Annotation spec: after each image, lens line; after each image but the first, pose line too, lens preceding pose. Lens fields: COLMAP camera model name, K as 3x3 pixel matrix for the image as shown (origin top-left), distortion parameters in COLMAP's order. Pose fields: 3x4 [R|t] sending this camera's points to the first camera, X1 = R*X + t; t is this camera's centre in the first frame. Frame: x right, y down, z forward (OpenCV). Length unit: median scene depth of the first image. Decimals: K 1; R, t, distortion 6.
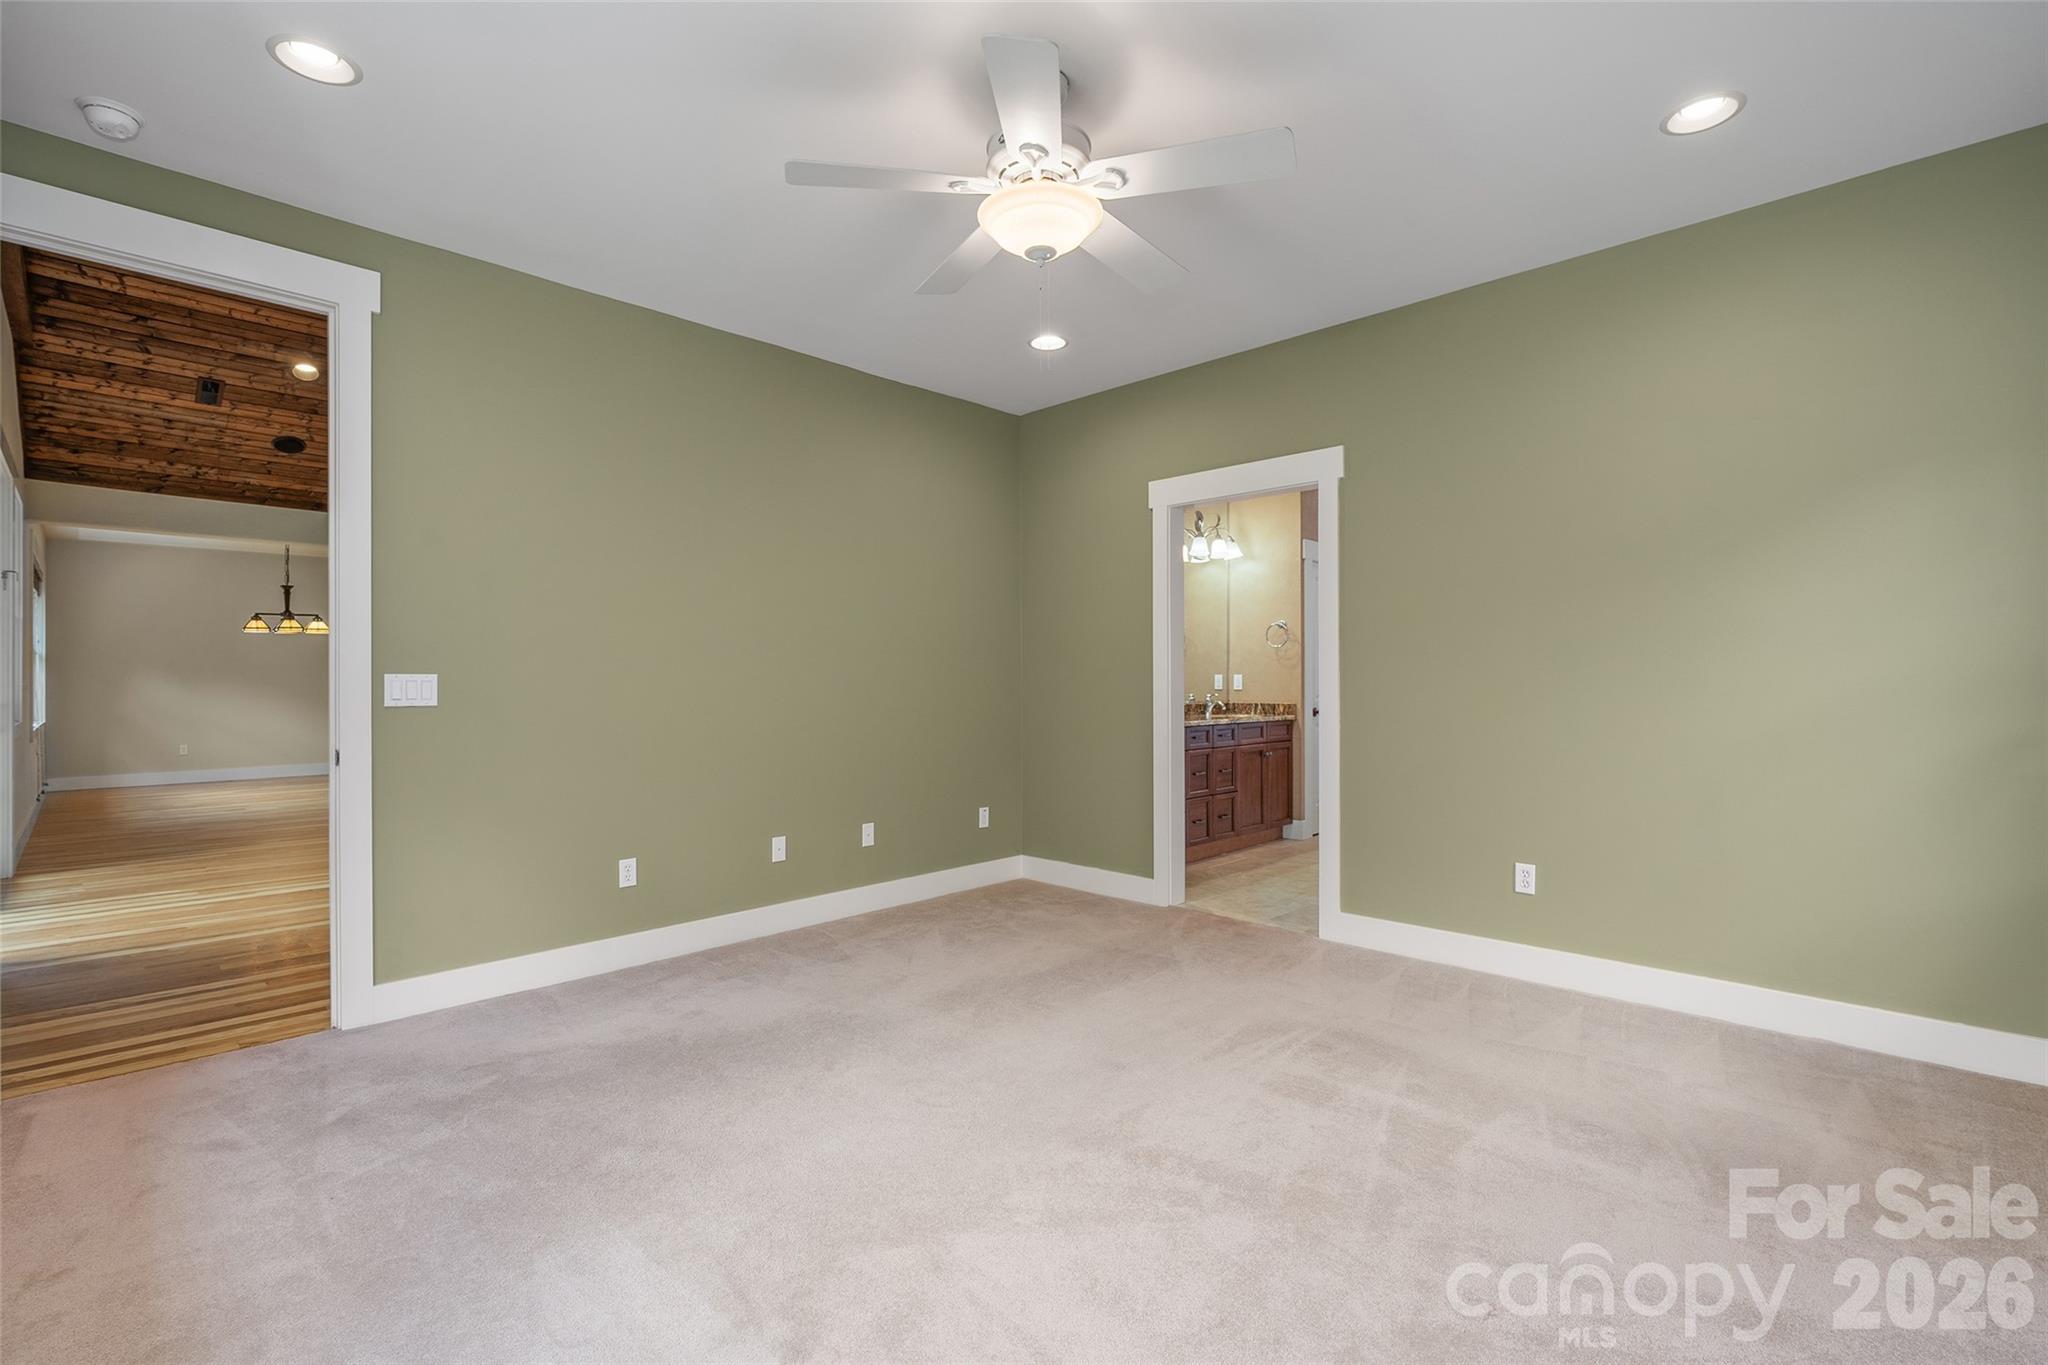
lens RADIAL K [[920.0, 0, 1019.0], [0, 920.0, 682.6], [0, 0, 1]] dist [-0.006354, 0.000840]
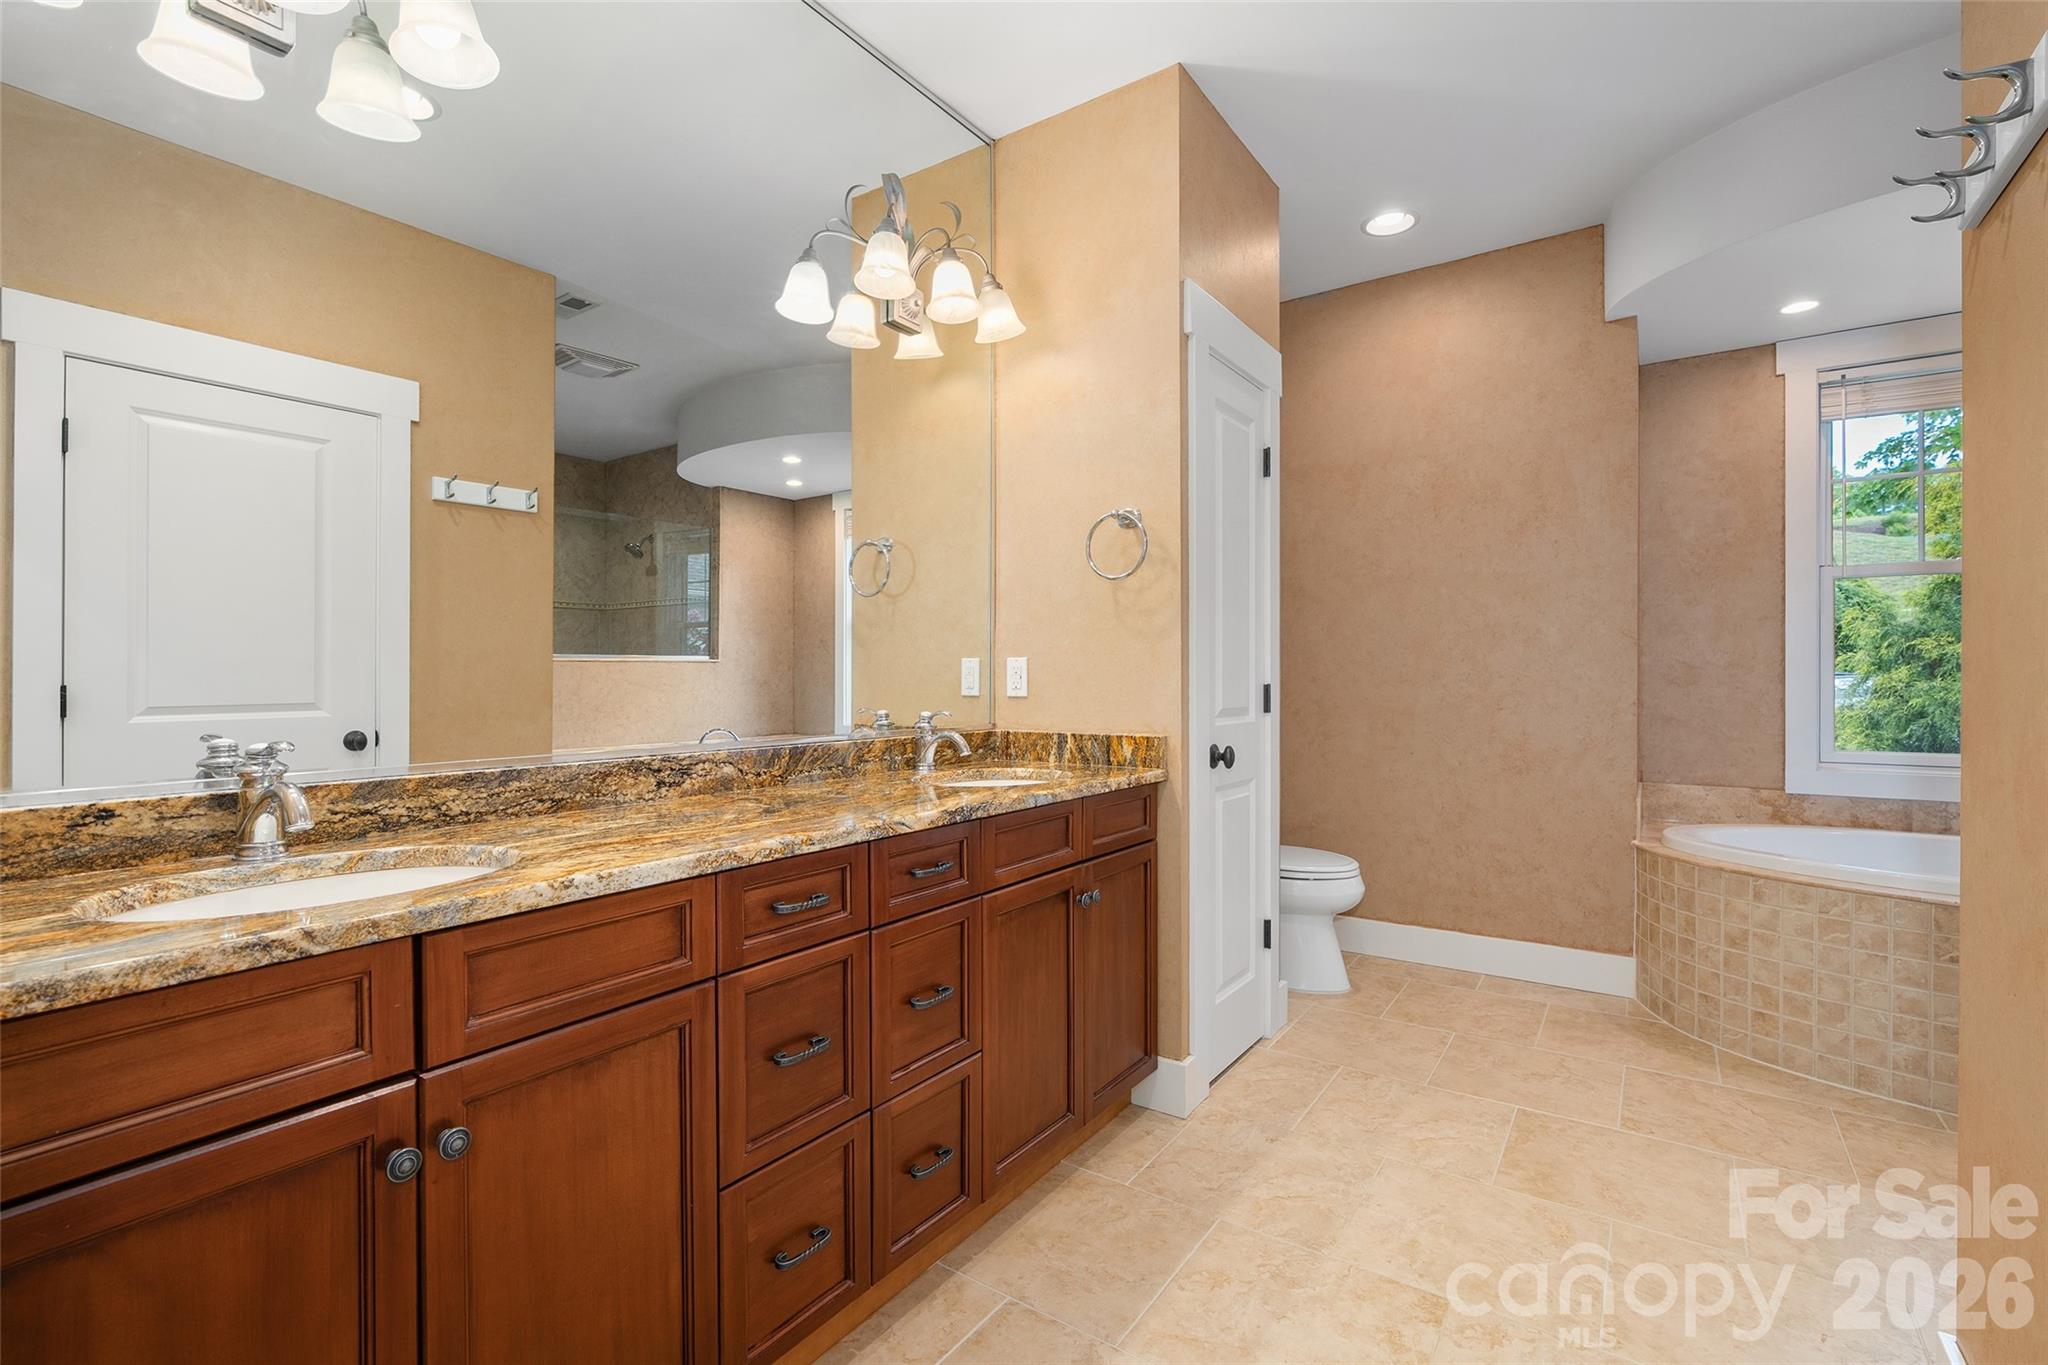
lens RADIAL K [[920.0, 0, 1019.0], [0, 920.0, 682.6], [0, 0, 1]] dist [-0.006354, 0.000840]
pose [[0.987523, 0.000087, 0.157474, 0.186322], [-0.000297, 0.999999, 0.001304, 0.001288], [-0.157474, -0.001335, 0.987522, 0.649216]]
